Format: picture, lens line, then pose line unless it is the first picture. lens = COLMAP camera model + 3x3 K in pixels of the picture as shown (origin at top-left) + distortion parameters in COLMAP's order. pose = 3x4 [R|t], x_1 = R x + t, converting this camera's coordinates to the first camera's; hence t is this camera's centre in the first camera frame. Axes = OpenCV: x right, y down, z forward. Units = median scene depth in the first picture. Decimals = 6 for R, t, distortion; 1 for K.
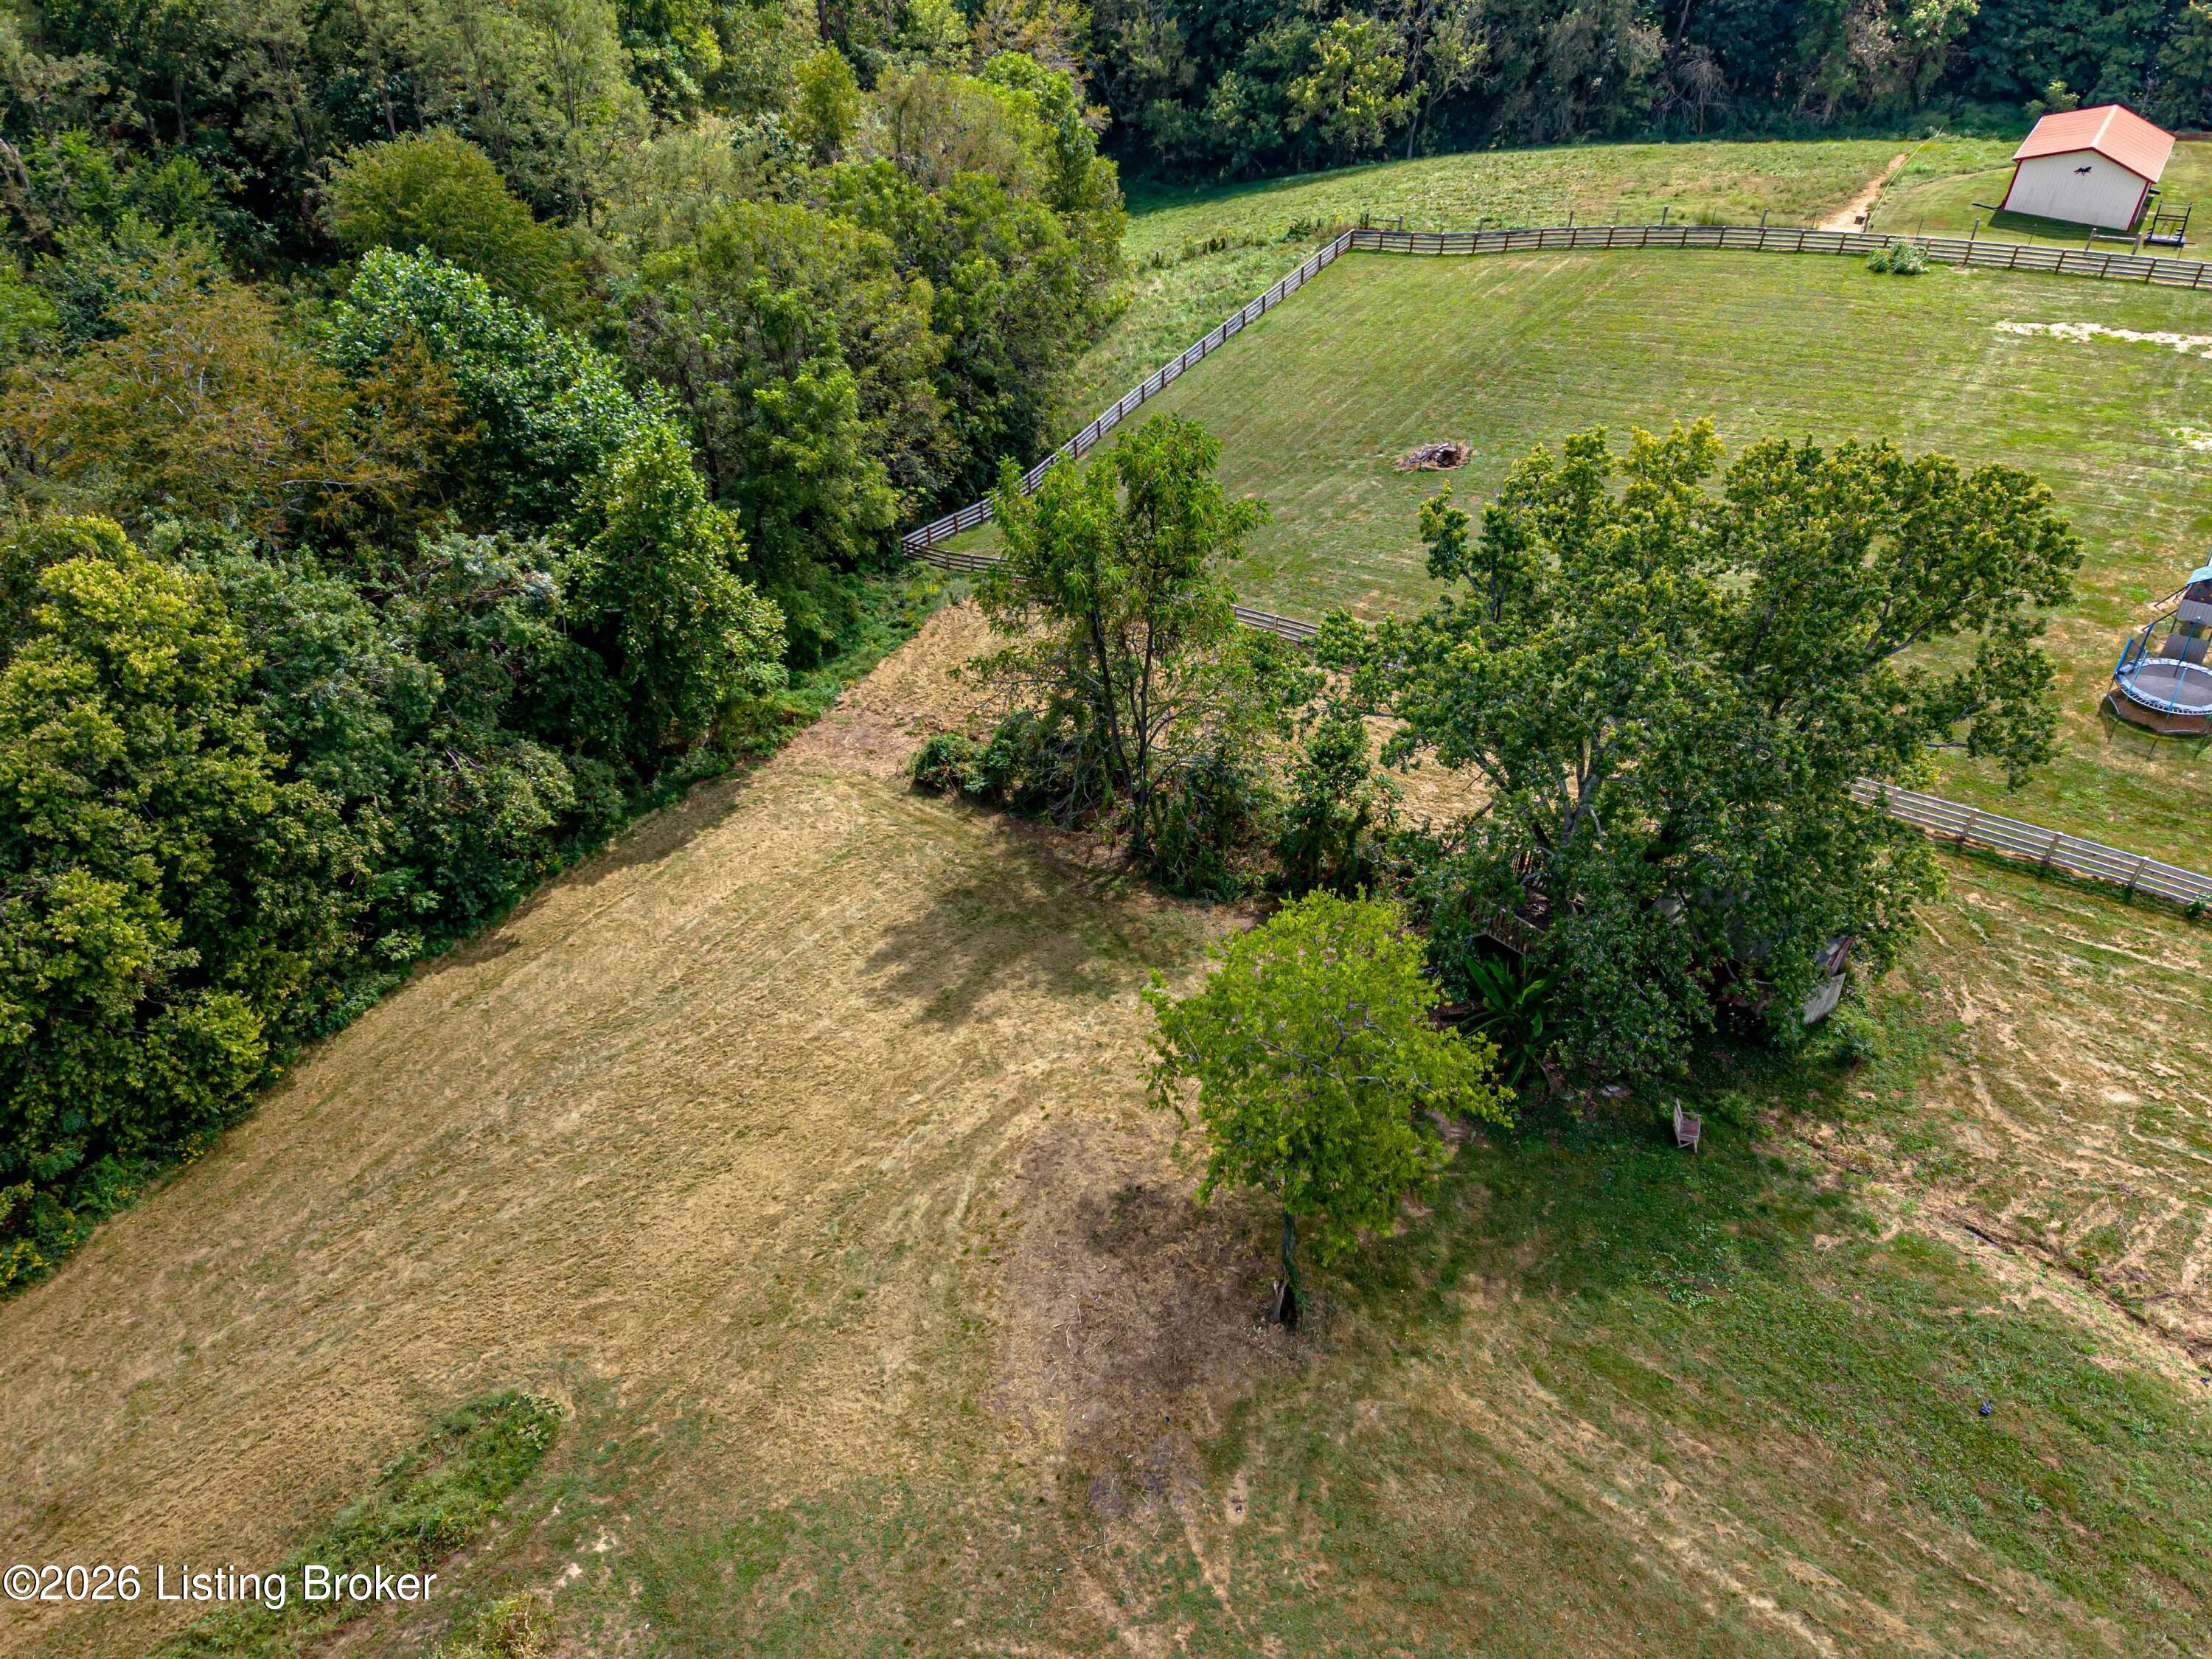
lens RADIAL K [[1415.9, 0, 1114.9], [0, 1415.9, 841.2], [0, 0, 1]] dist [0.202506, -0.179026]
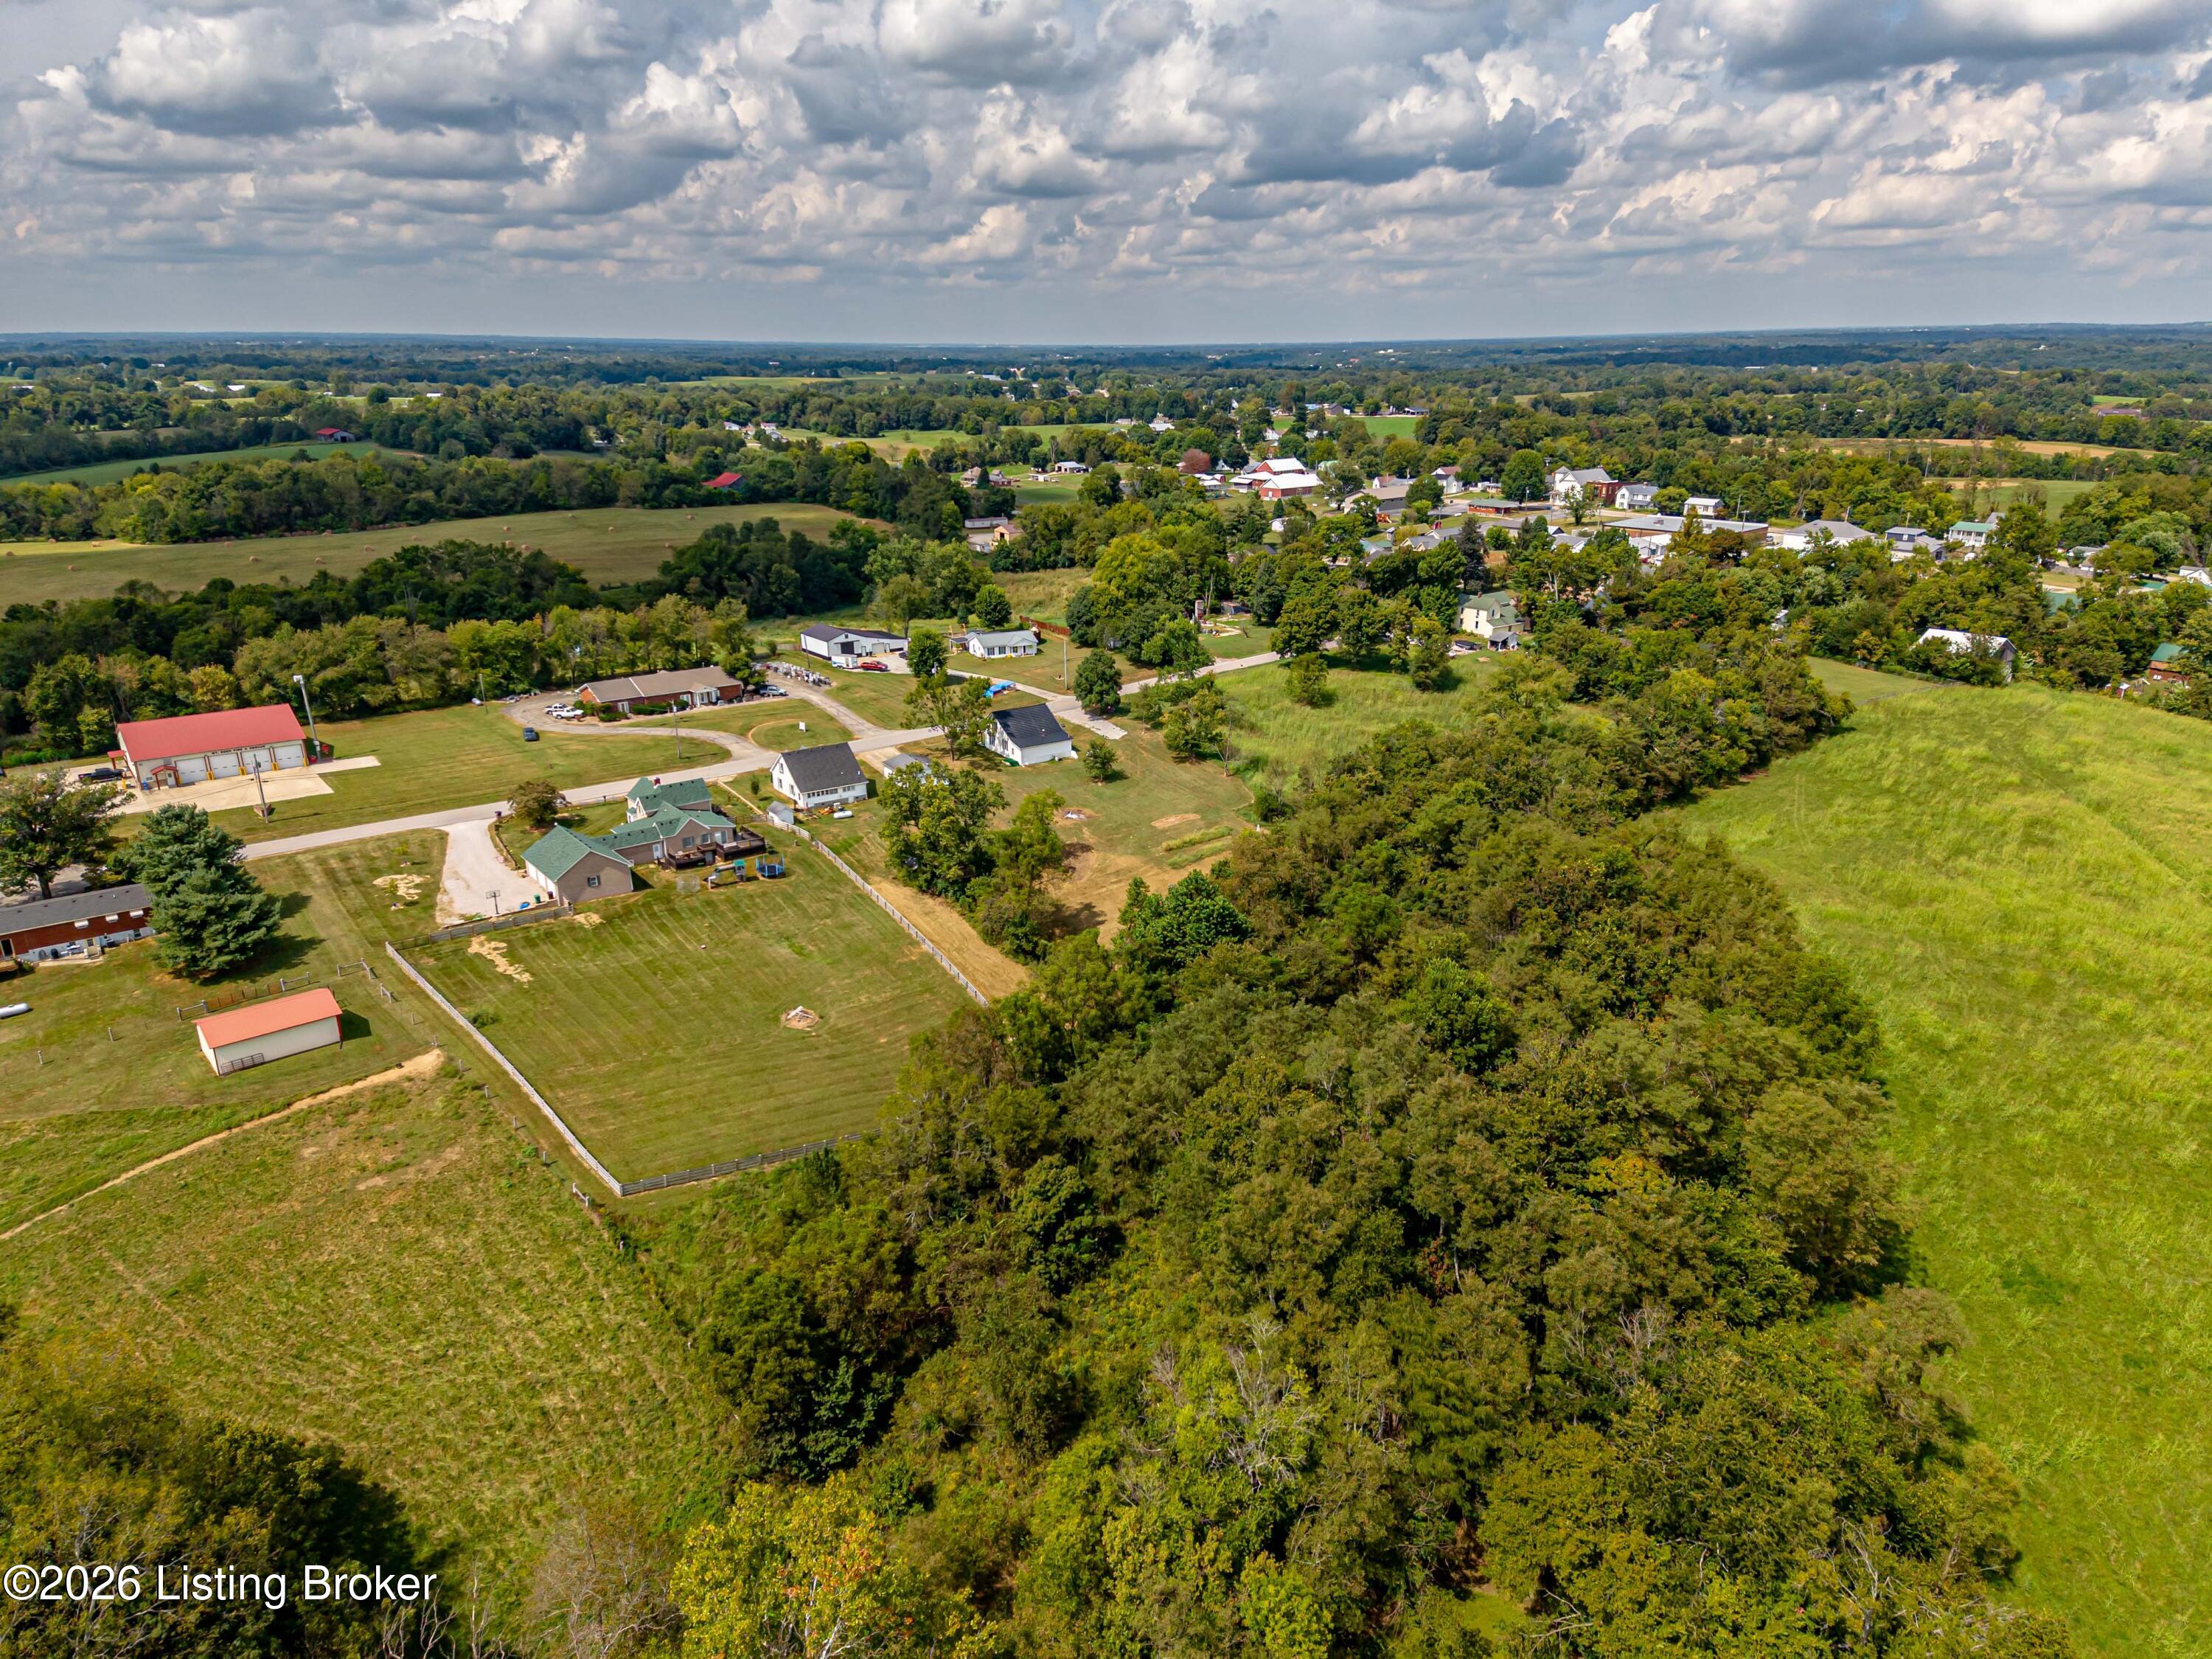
lens RADIAL K [[1415.9, 0, 1136.7], [0, 1415.9, 832.1], [0, 0, 1]] dist [0.202506, -0.179026]
pose [[-0.971688, -0.079439, 0.222511, -0.842858], [0.150411, 0.518295, 0.841871, -2.526013], [-0.182204, 0.851504, -0.491673, 2.058065]]
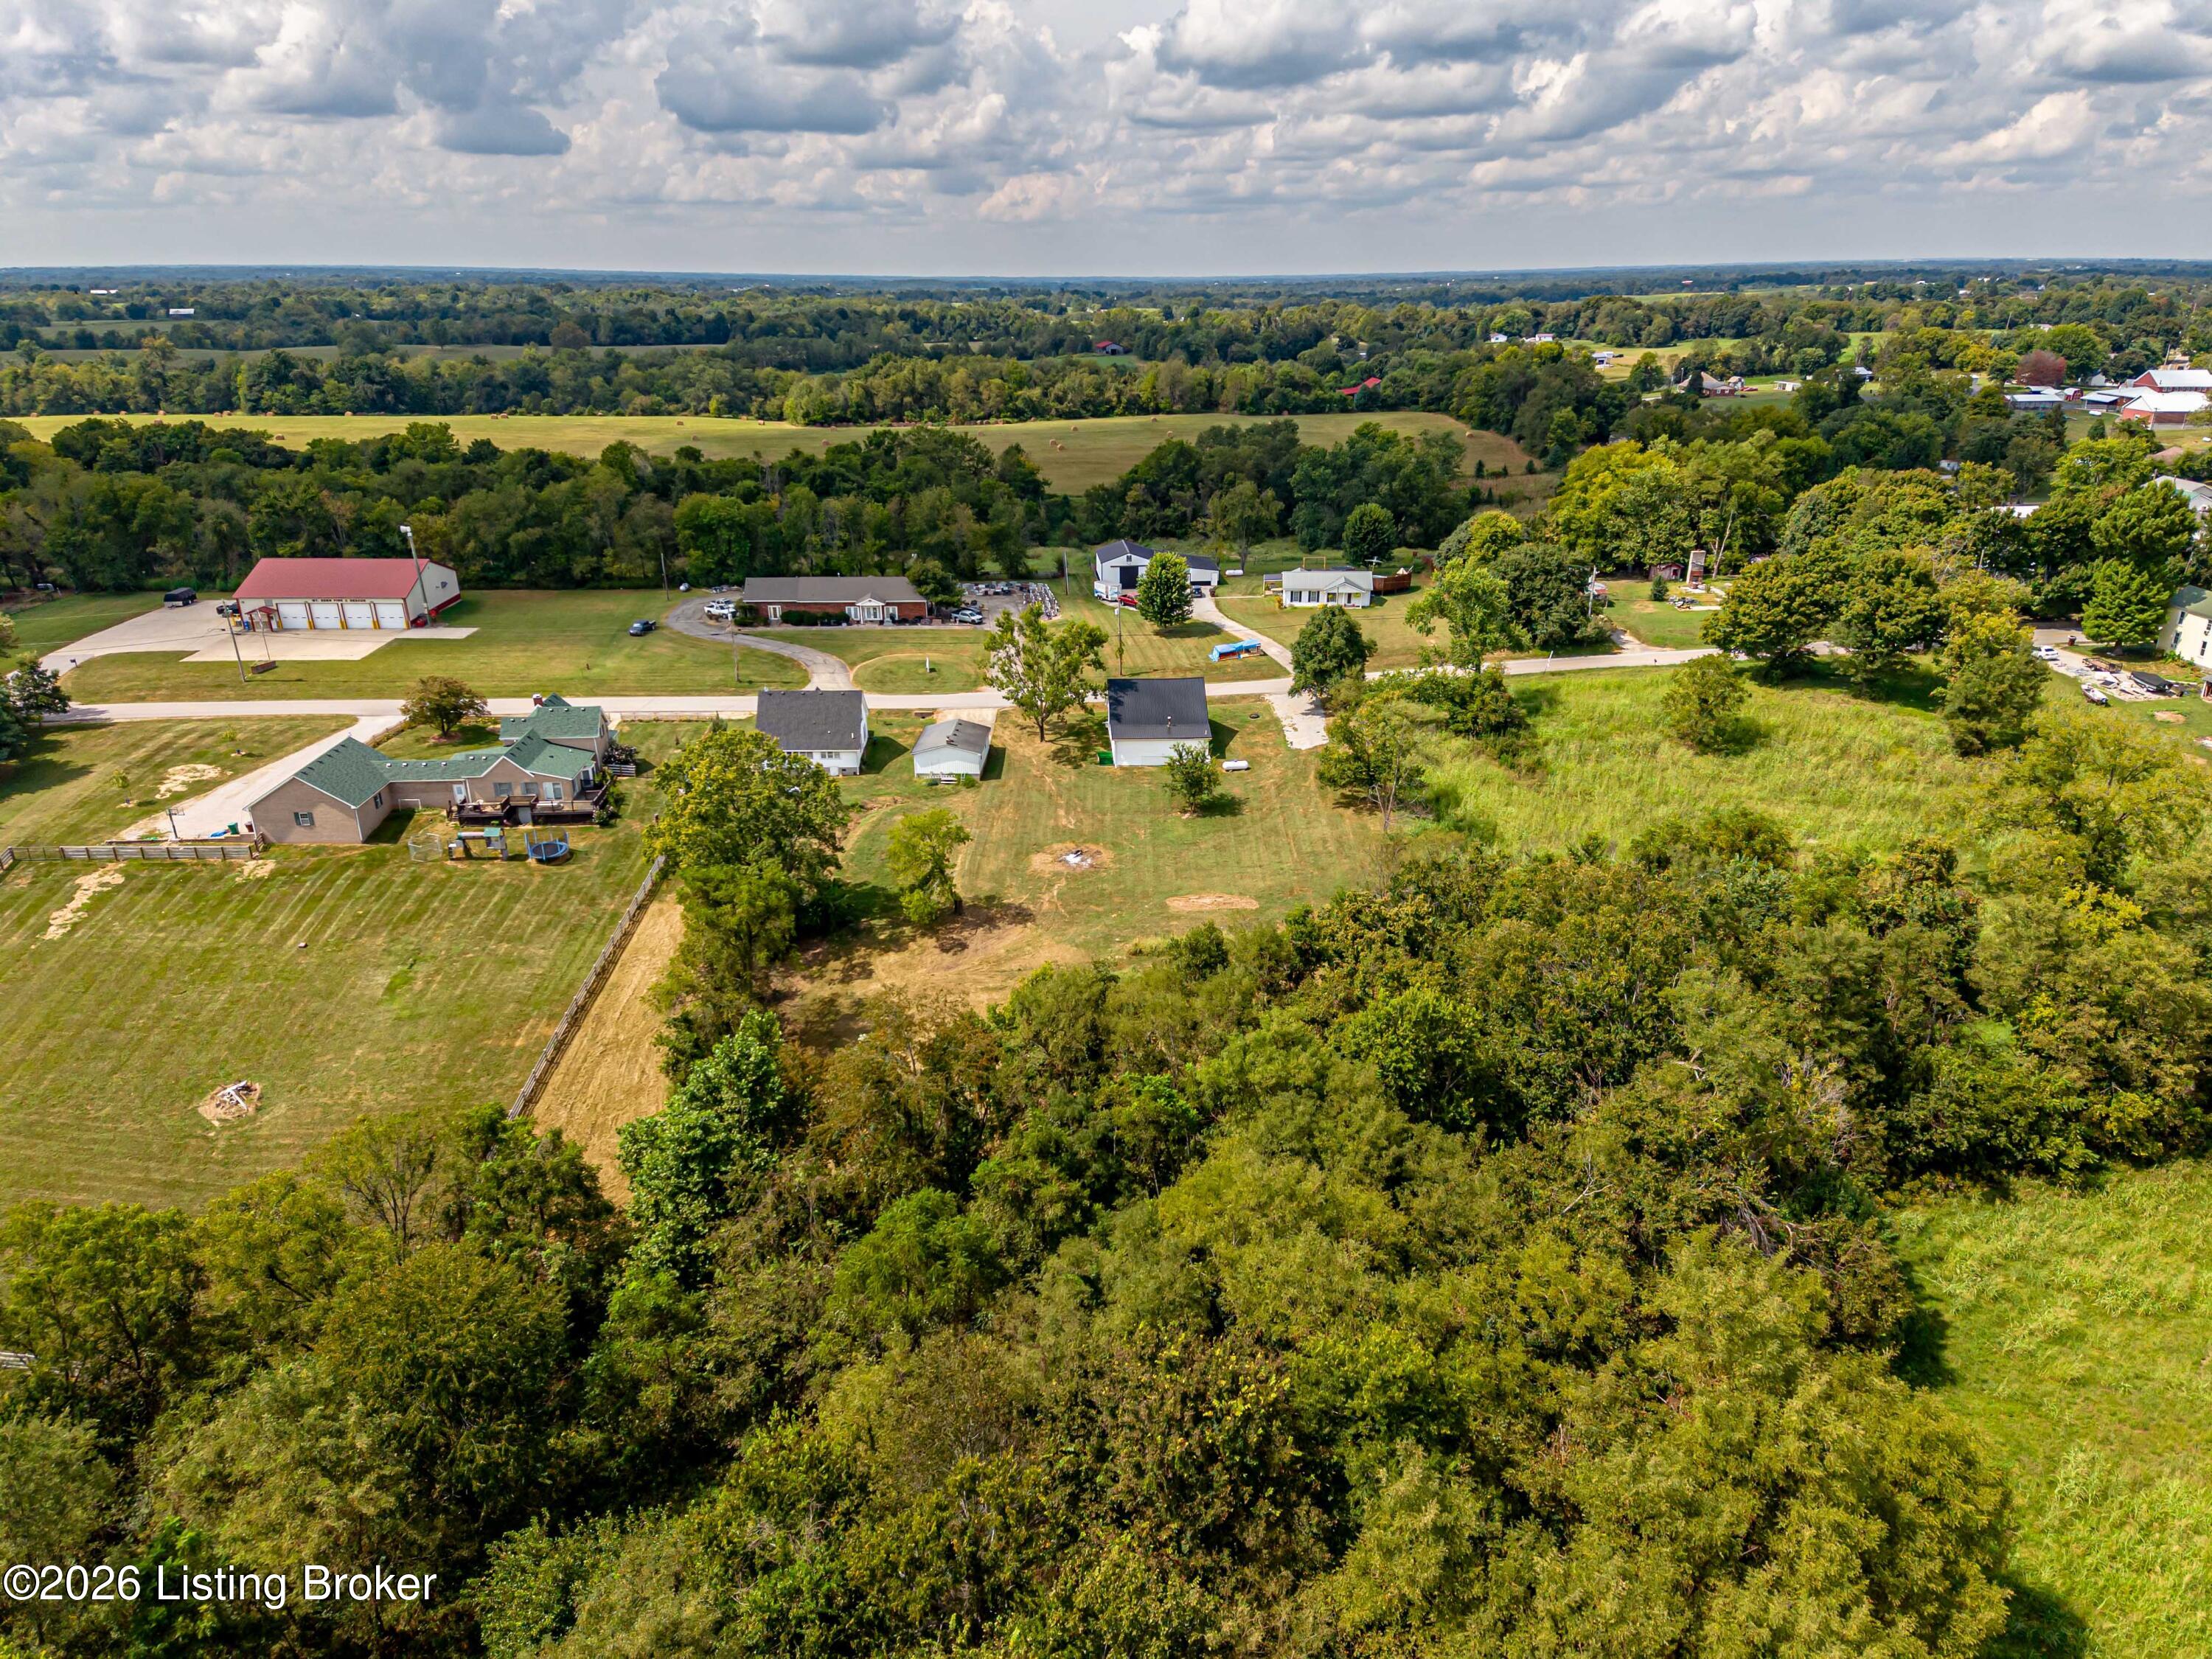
lens RADIAL K [[1415.9, 0, 1123.9], [0, 1415.9, 859.0], [0, 0, 1]] dist [0.202506, -0.179026]
pose [[-0.670518, -0.279008, 0.687430, -1.443227], [0.481594, 0.541134, 0.689377, -1.127398], [-0.564334, 0.793302, -0.228472, 0.817166]]
